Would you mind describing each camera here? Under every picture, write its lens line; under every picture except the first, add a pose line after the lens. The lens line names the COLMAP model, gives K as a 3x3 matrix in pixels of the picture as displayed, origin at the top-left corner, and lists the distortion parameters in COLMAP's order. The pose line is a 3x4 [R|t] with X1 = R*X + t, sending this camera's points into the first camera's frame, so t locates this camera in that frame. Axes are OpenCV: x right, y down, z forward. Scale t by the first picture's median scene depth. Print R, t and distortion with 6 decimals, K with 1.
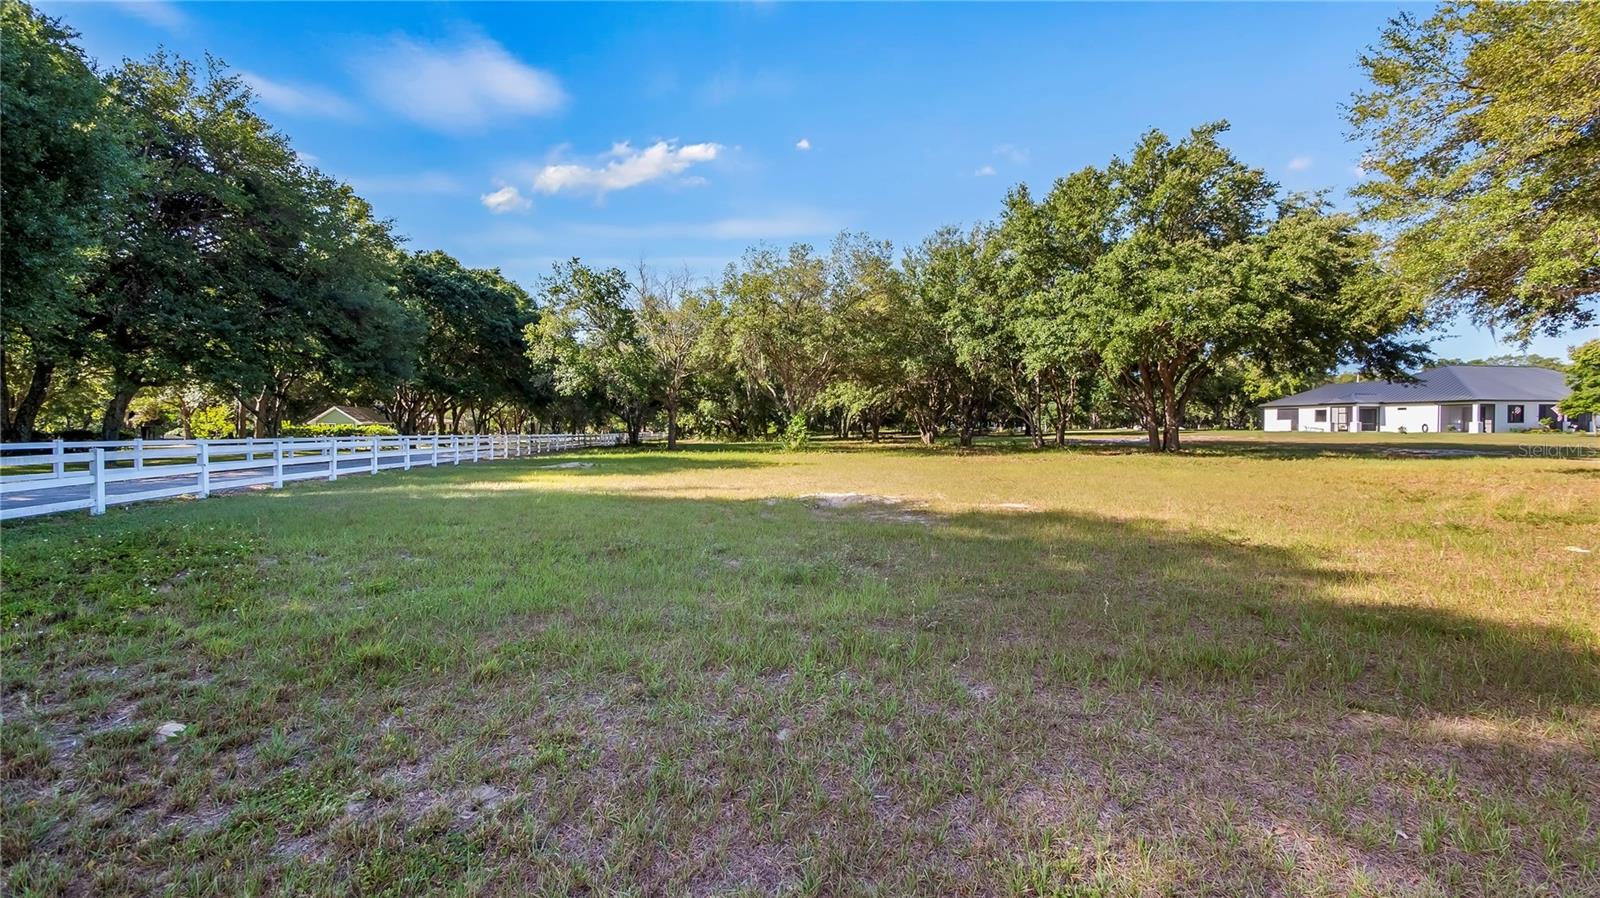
lens RADIAL K [[613.8, 0, 811.9], [0, 613.8, 437.1], [0, 0, 1]] dist [-0.000851, -0.000223]
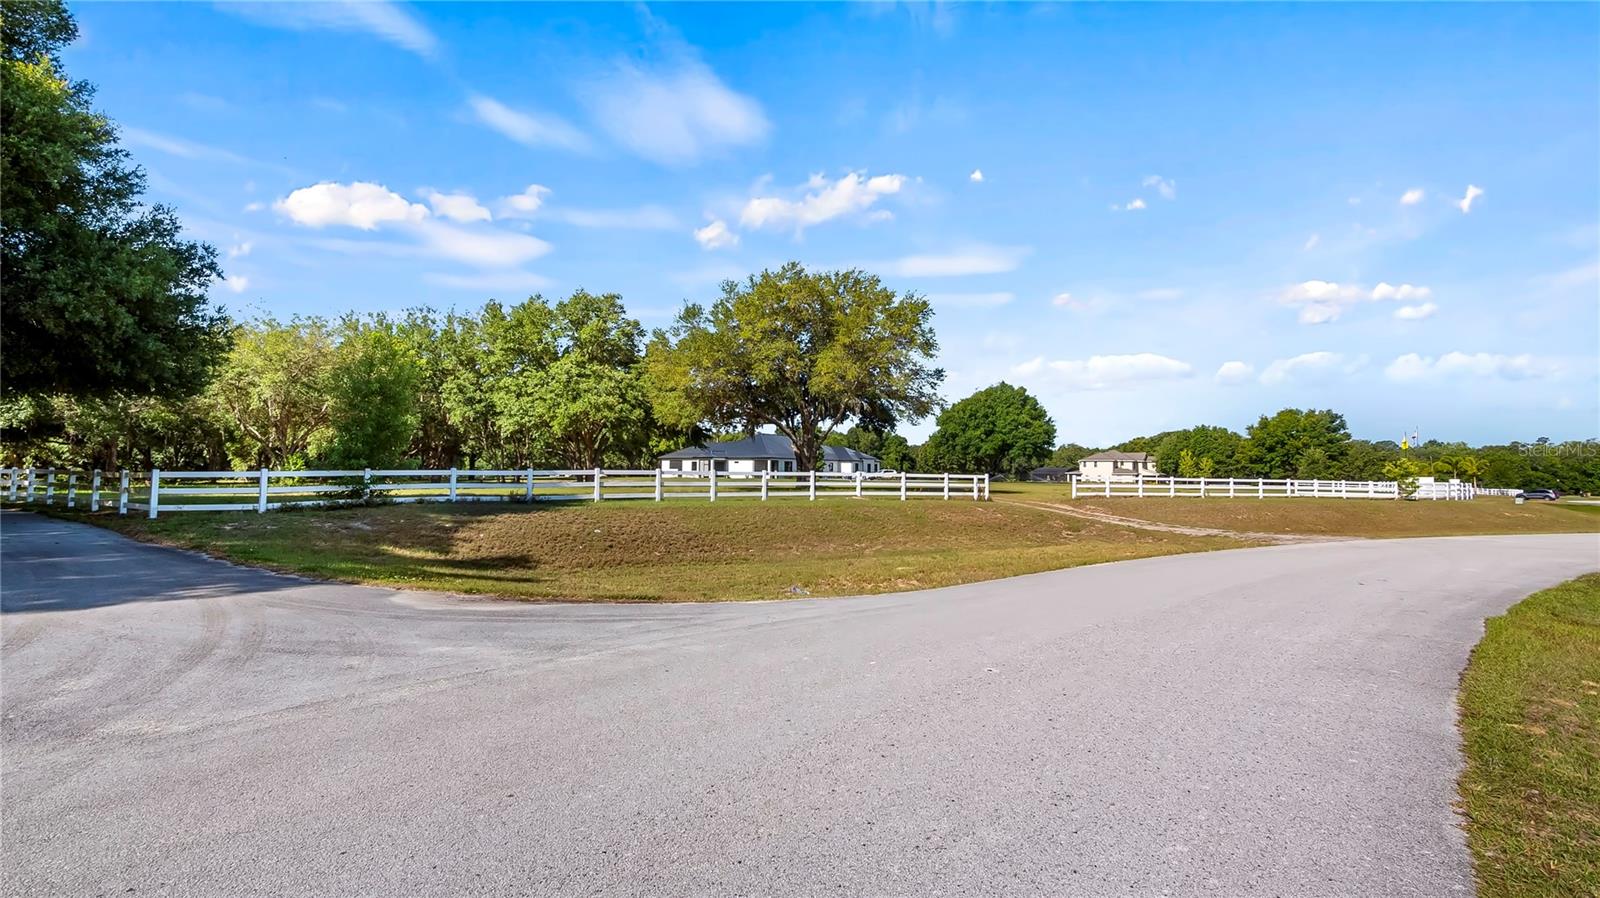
lens RADIAL K [[726.4, 0, 798.7], [0, 726.4, 428.7], [0, 0, 1]] dist [0.078743, 0.000005]
pose [[0.699698, 0.054534, 0.712354, -0.414033], [0.004307, 0.996742, -0.080536, 0.035219], [-0.714426, 0.059419, 0.697184, -0.752916]]
